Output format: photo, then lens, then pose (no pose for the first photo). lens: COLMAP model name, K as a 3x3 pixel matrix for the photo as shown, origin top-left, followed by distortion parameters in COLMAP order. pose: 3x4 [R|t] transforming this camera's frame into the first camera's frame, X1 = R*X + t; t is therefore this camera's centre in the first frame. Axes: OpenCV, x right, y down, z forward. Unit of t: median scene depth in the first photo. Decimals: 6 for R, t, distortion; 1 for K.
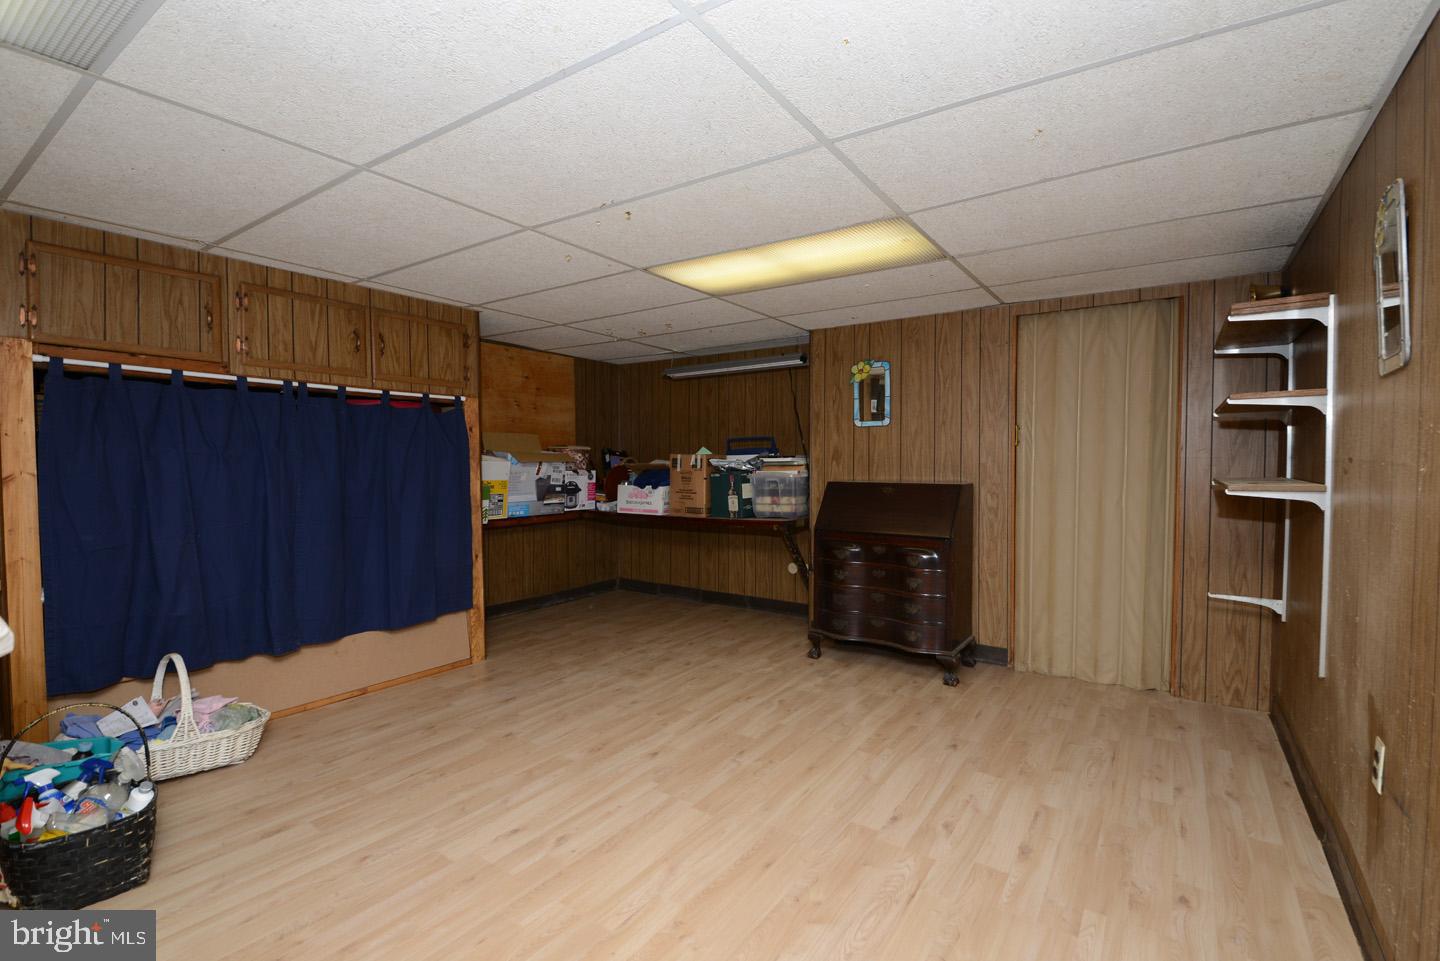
lens RADIAL K [[640.0, 0, 720.0], [0, 640.0, 480.5], [0, 0, 1]] dist [0.019492, -0.018498]
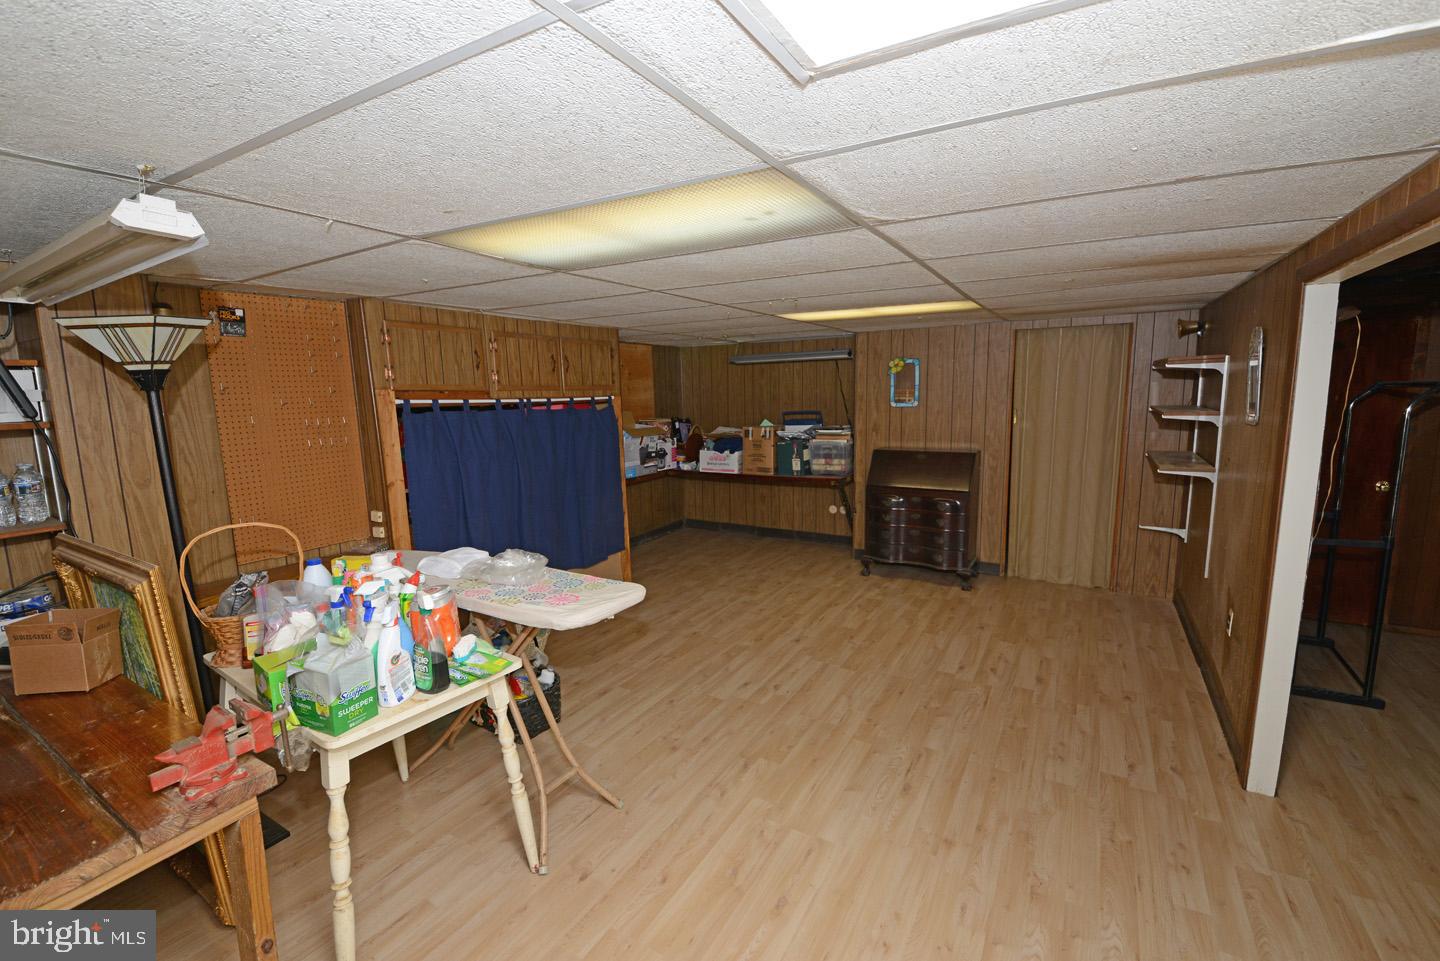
lens RADIAL K [[593.7, 0, 725.9], [0, 593.7, 480.4], [0, 0, 1]] dist [0.026722, -0.025905]
pose [[0.997702, -0.029501, 0.060990, -0.237707], [0.022357, 0.993152, 0.114666, -0.090158], [-0.063955, -0.113039, 0.991530, -0.260415]]
